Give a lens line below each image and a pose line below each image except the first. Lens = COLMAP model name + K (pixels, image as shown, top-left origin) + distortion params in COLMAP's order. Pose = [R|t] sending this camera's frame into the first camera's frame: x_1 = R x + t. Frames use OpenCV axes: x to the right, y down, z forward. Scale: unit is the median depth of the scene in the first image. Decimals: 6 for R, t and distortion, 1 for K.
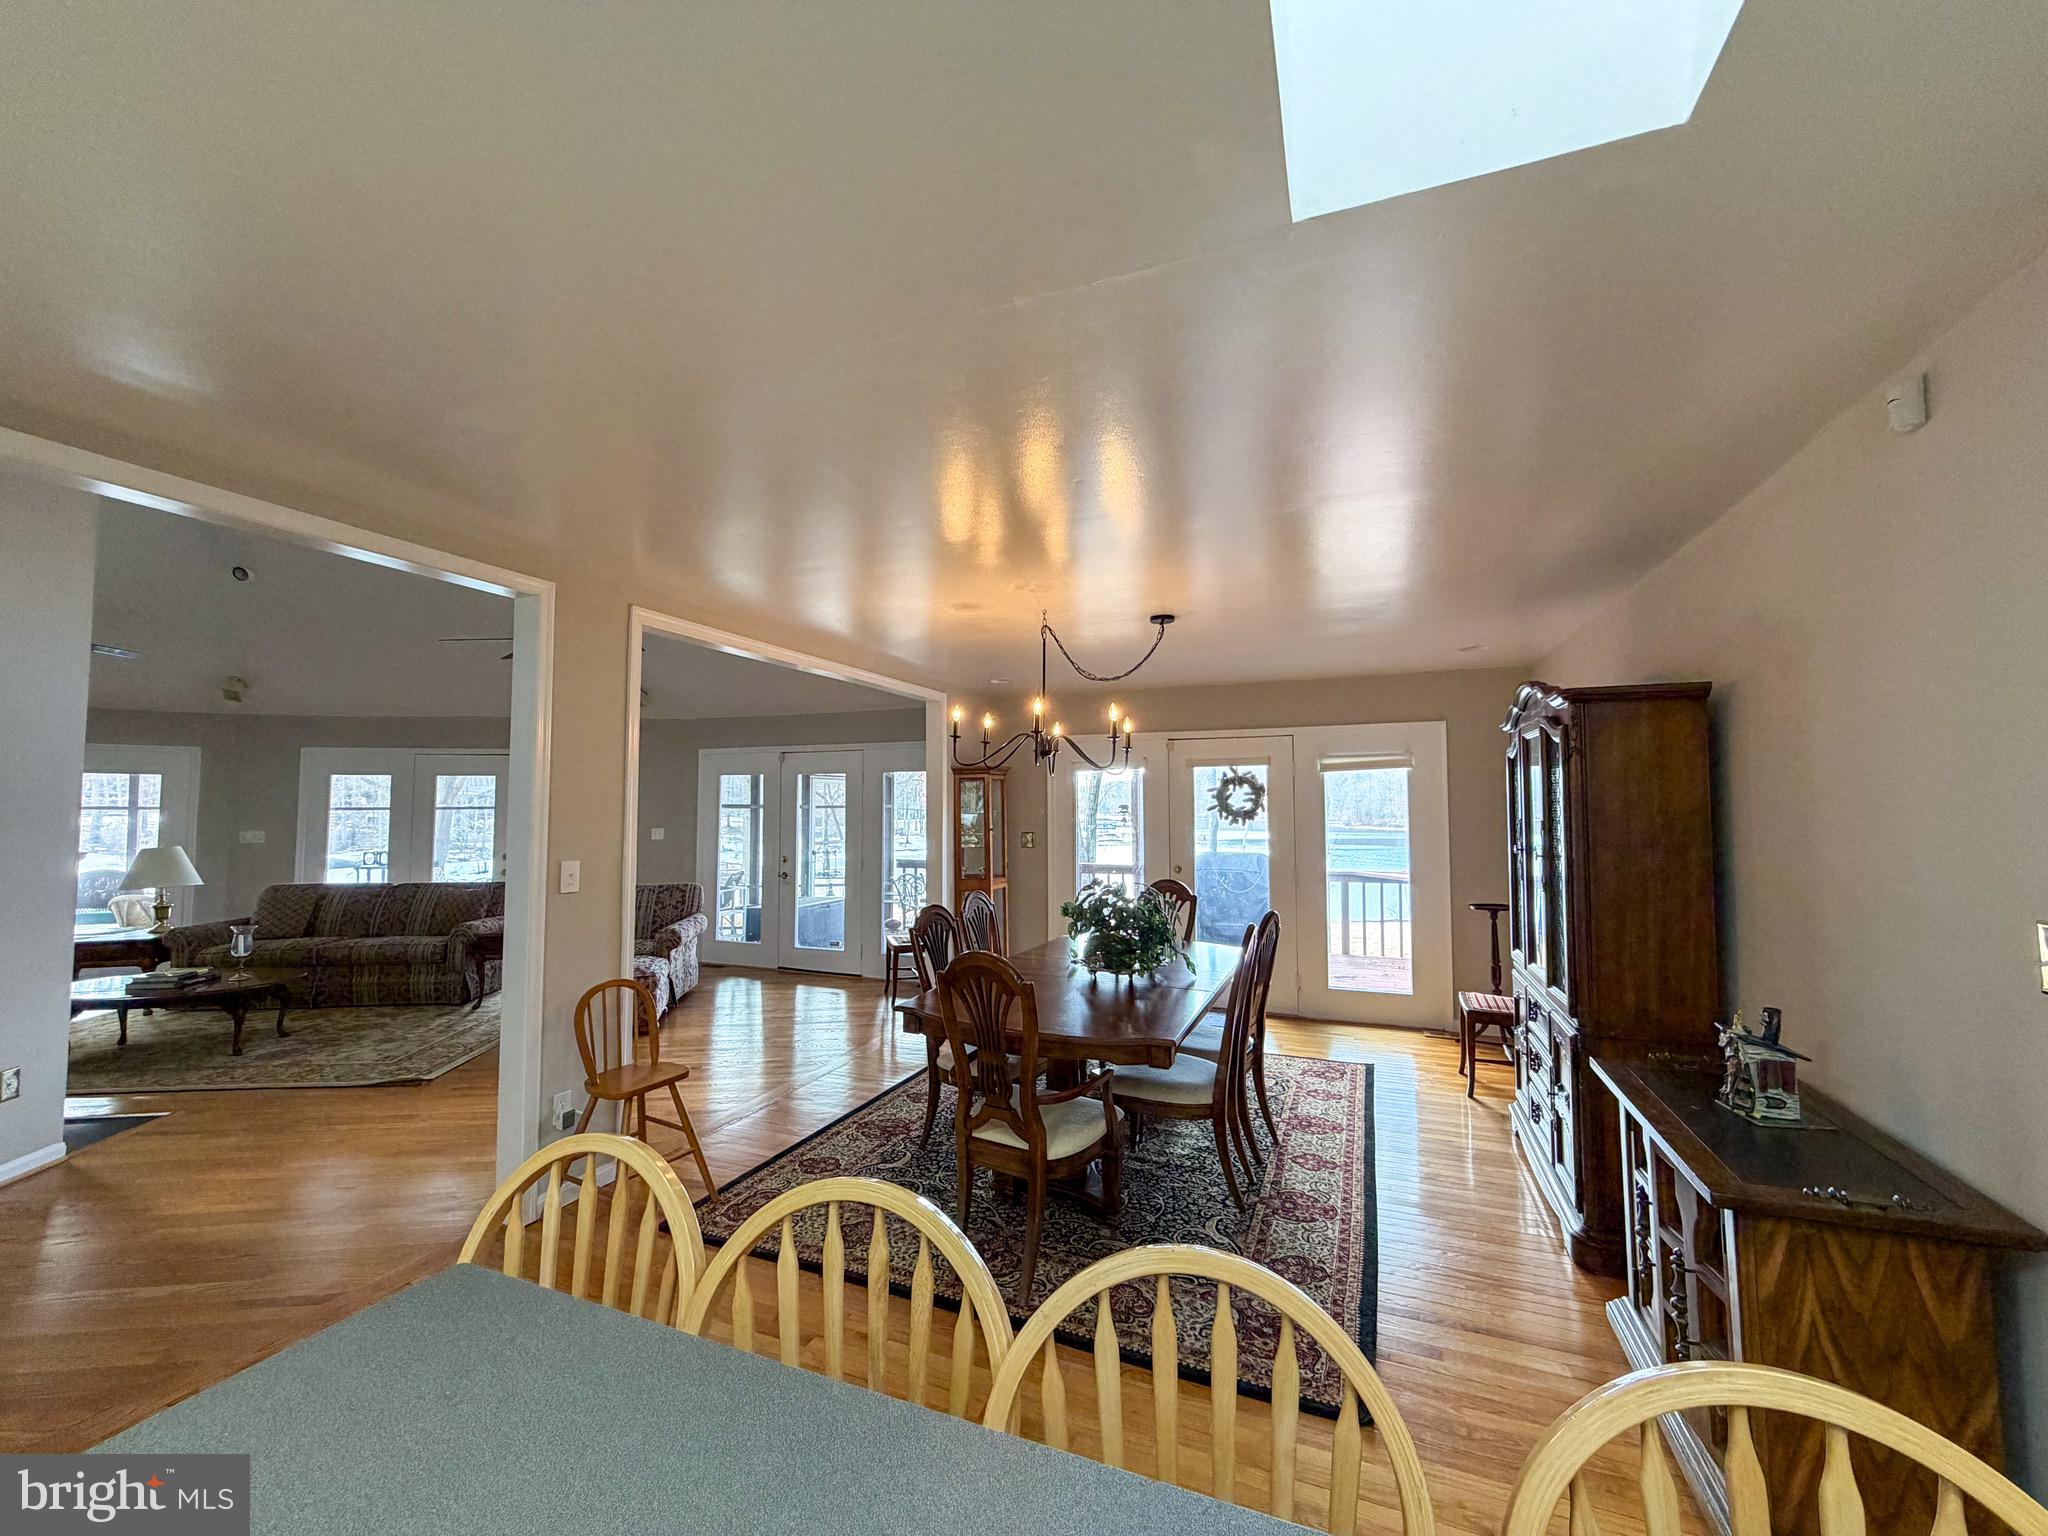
lens RADIAL K [[813.8, 0, 1018.9], [0, 813.8, 772.0], [0, 0, 1]] dist [0.001238, -0.000555]
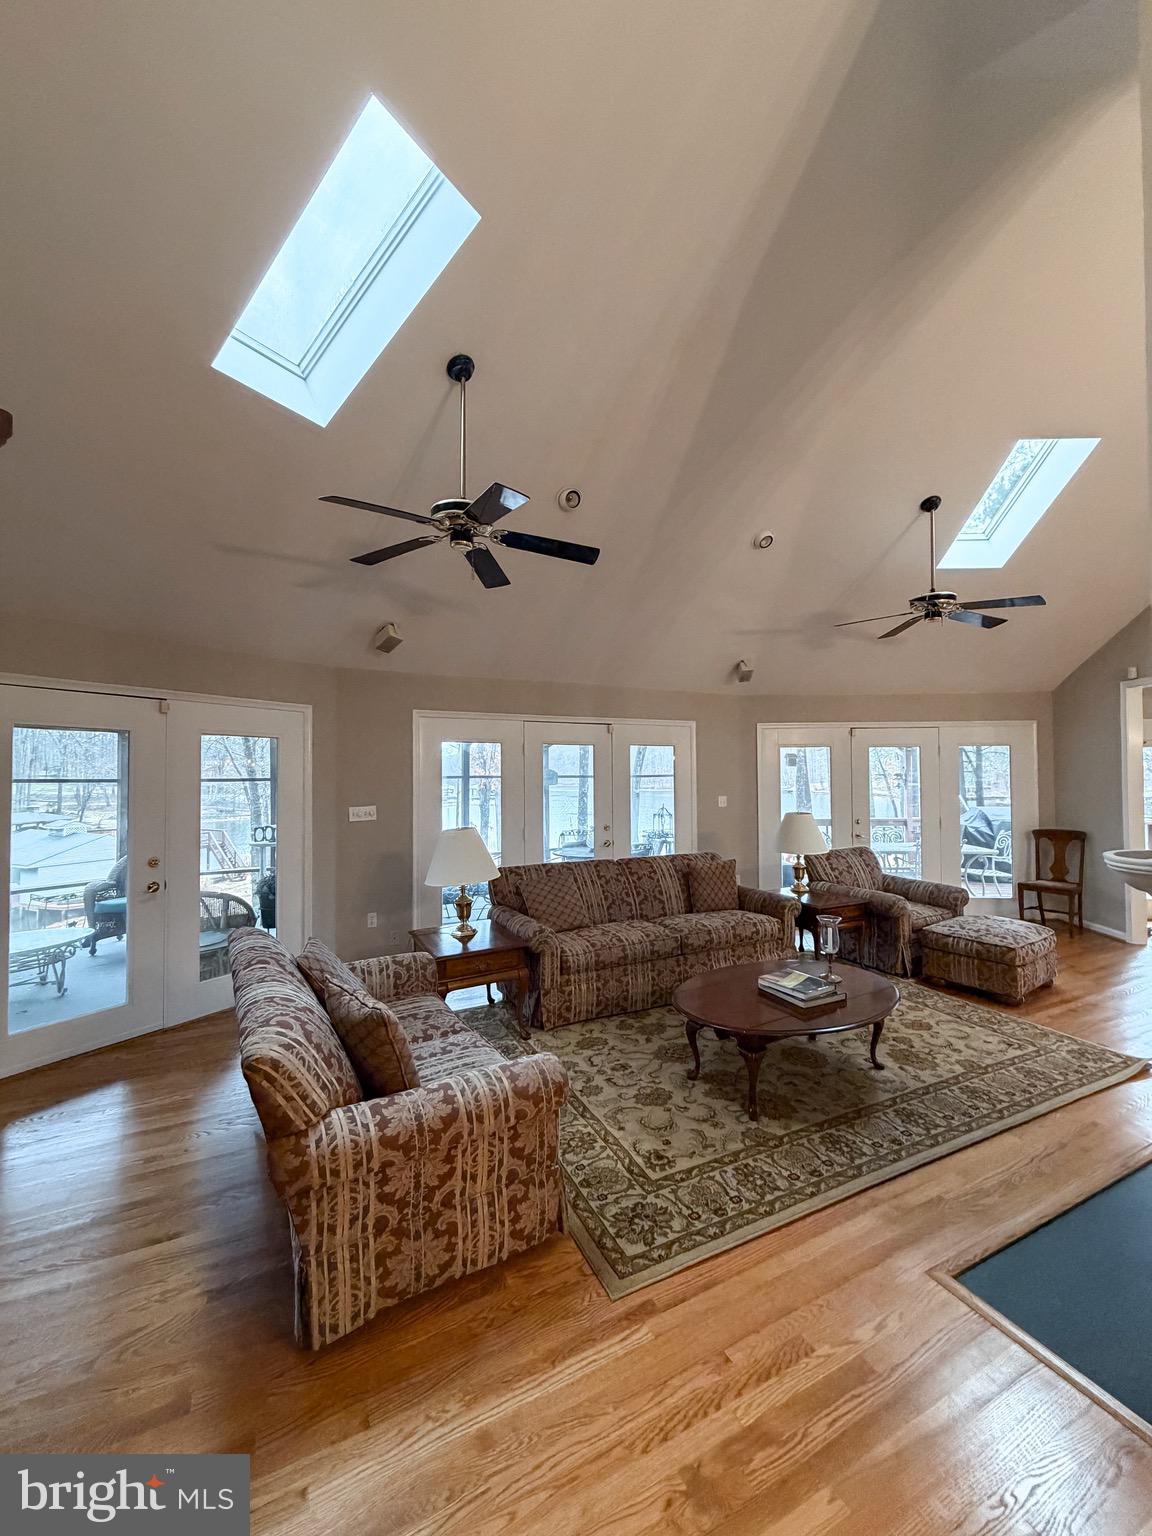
lens RADIAL K [[610.3, 0, 573.7], [0, 610.3, 764.6], [0, 0, 1]] dist [0.001238, -0.000555]
pose [[0.941797, 0.002948, 0.336169, -1.194420], [-0.011503, 0.999659, 0.023460, 0.015211], [-0.335985, -0.025962, 0.941510, 0.412177]]
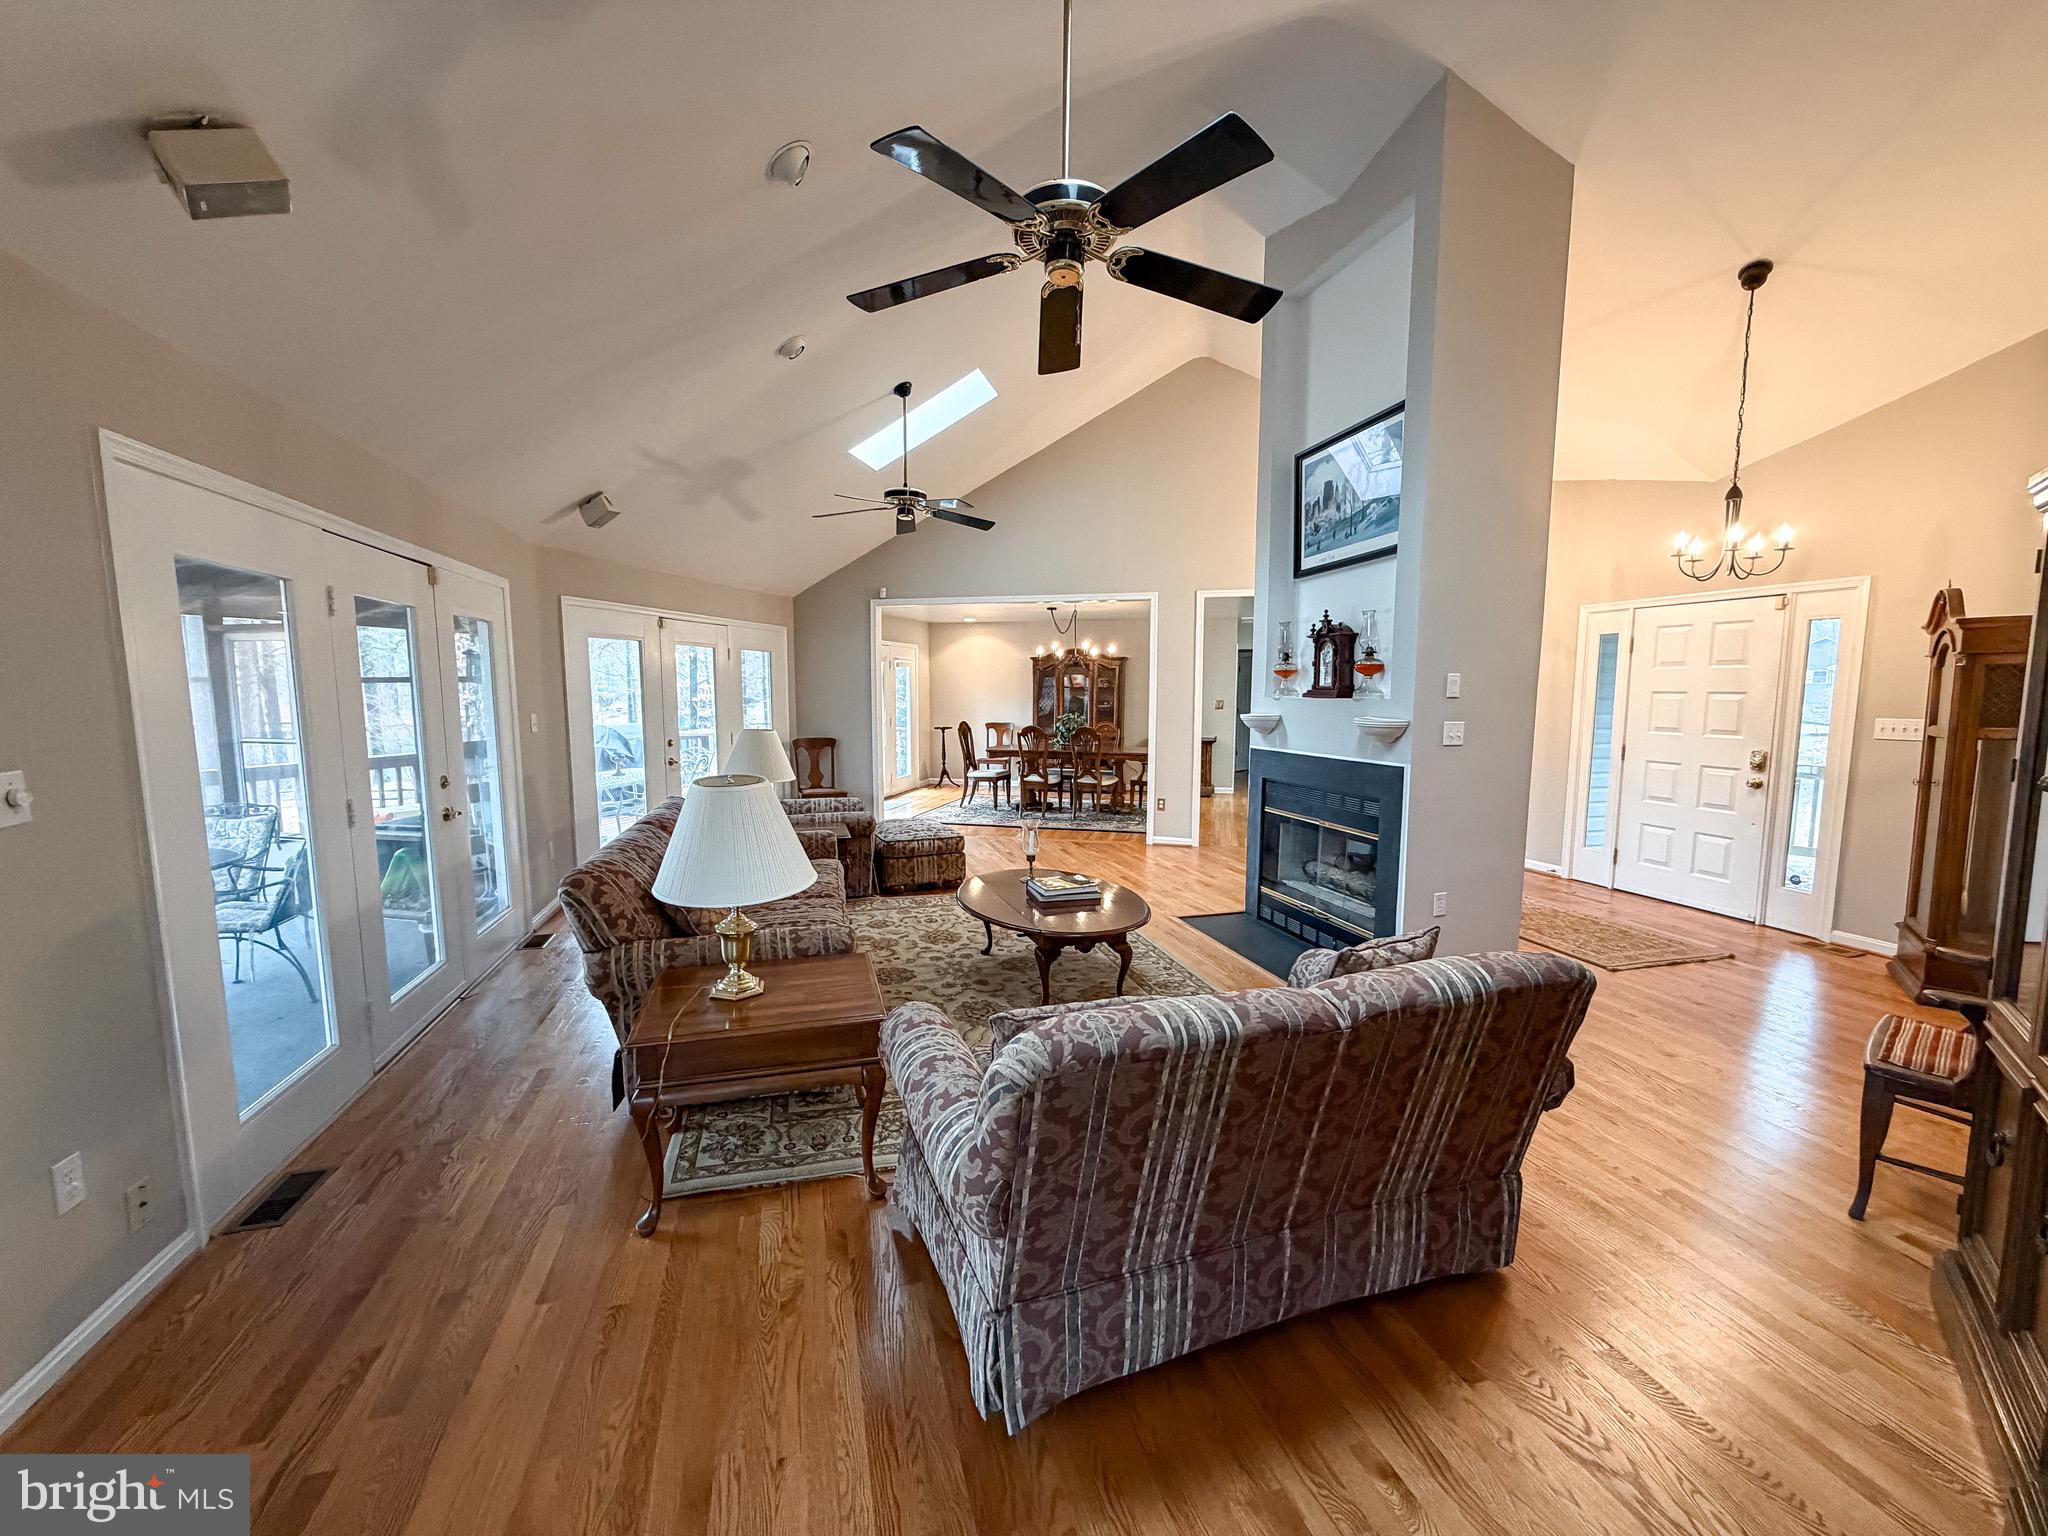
lens RADIAL K [[813.8, 0, 1018.9], [0, 813.8, 772.0], [0, 0, 1]] dist [0.001238, -0.000555]
pose [[-0.151151, -0.100076, 0.983432, -1.502751], [-0.045728, 0.994505, 0.094174, 0.049243], [-0.987452, -0.030736, -0.154897, 0.962048]]
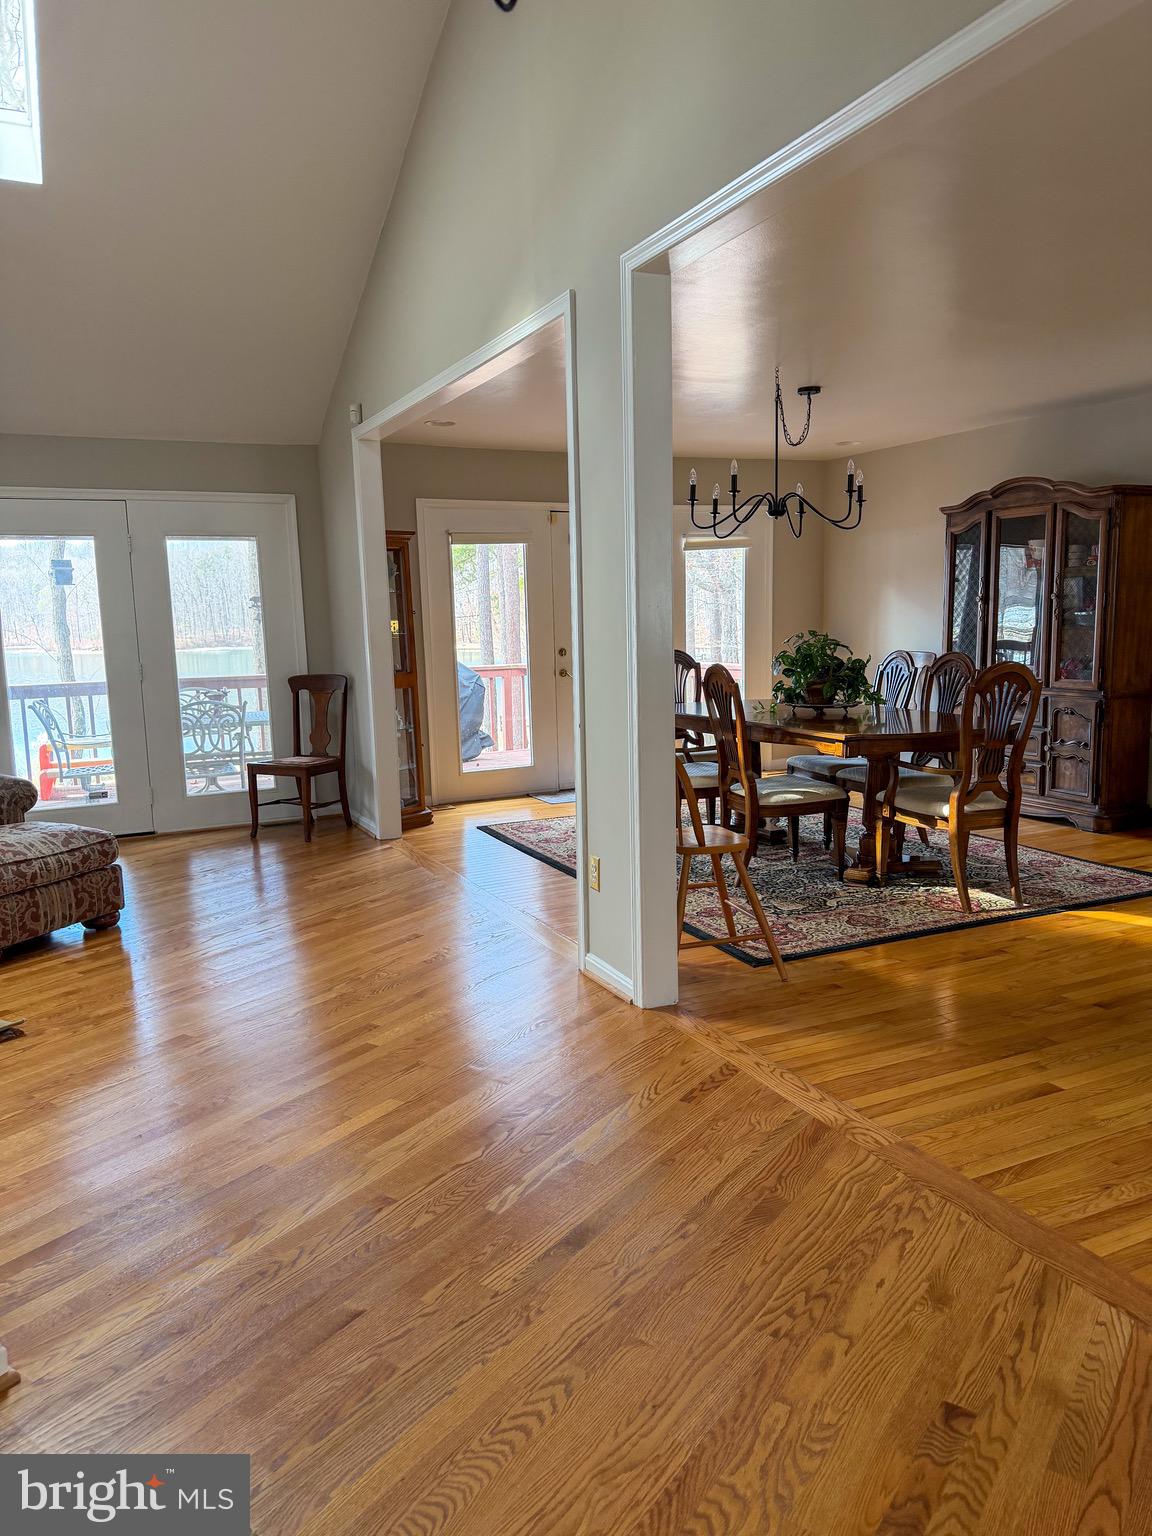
lens RADIAL K [[1086.6, 0, 573.8], [0, 1086.6, 778.7], [0, 0, 1]] dist [0.018122, -0.002890]
pose [[0.664628, -0.125189, 0.736612, -0.759127], [-0.009616, 0.984349, 0.175969, 0.043322], [-0.747113, -0.124037, 0.653022, 0.148231]]
